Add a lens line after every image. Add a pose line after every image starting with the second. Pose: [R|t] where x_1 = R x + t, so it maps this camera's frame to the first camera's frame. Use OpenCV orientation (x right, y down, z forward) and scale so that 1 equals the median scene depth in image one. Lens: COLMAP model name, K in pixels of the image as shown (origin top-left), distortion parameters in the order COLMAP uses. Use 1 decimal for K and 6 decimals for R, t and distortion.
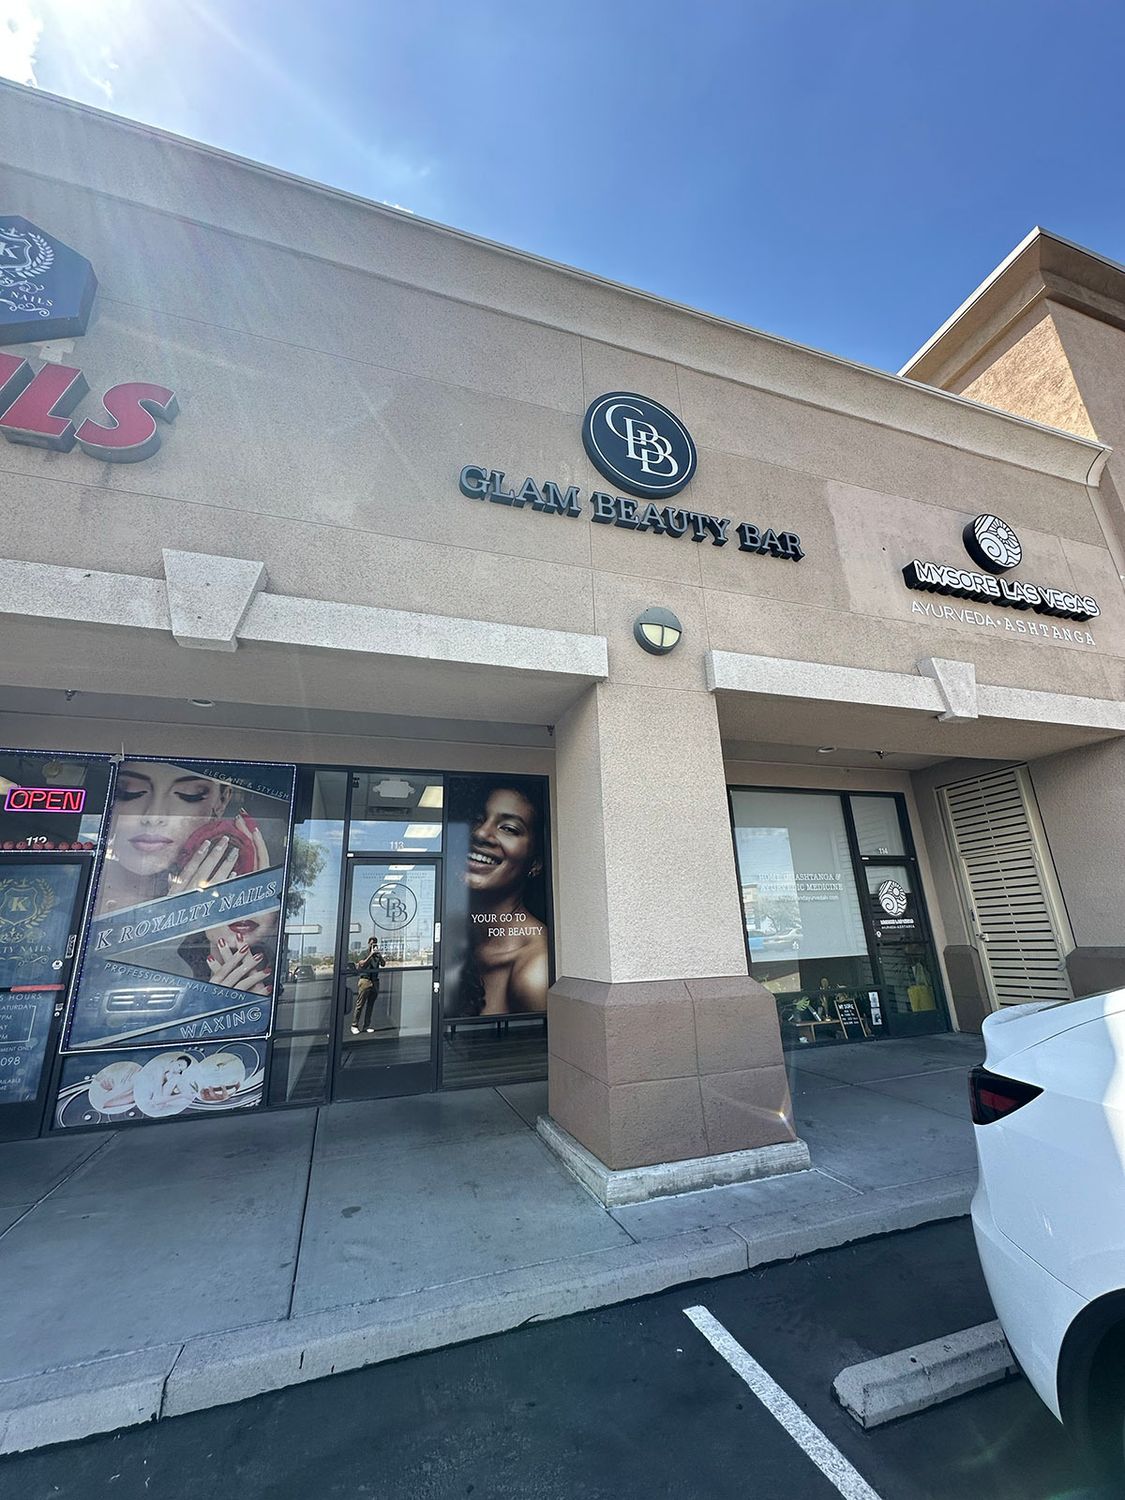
lens RADIAL K [[604.8, 0, 562.5], [0, 604.8, 750.0], [0, 0, 1]] dist [-0.002240, 0.000052]
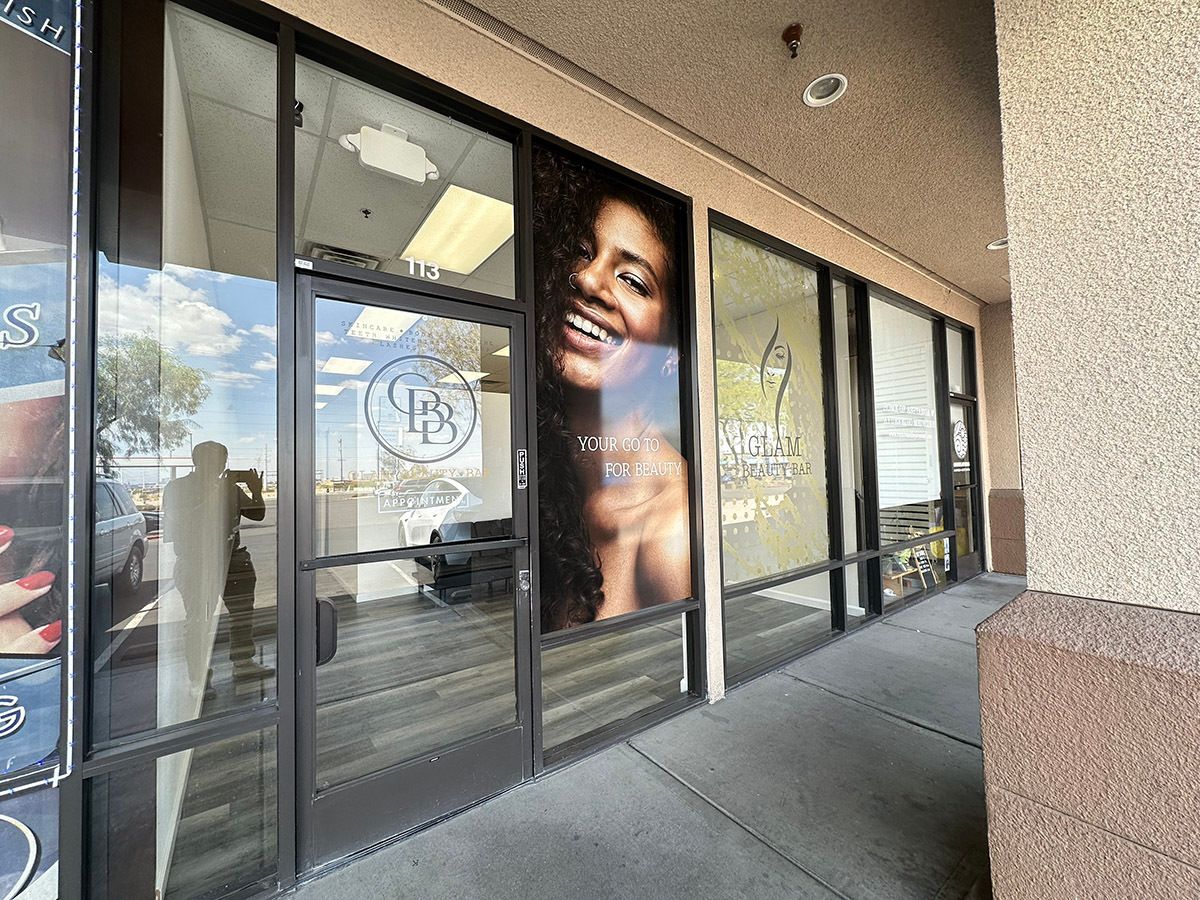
lens RADIAL K [[483.8, 0, 600.0], [0, 483.8, 450.0], [0, 0, 1]] dist [-0.002240, 0.000052]
pose [[0.951384, 0.027769, 0.306754, -0.244399], [-0.104784, 0.965704, 0.237563, 0.178278], [-0.289637, -0.258157, 0.921665, 0.593673]]
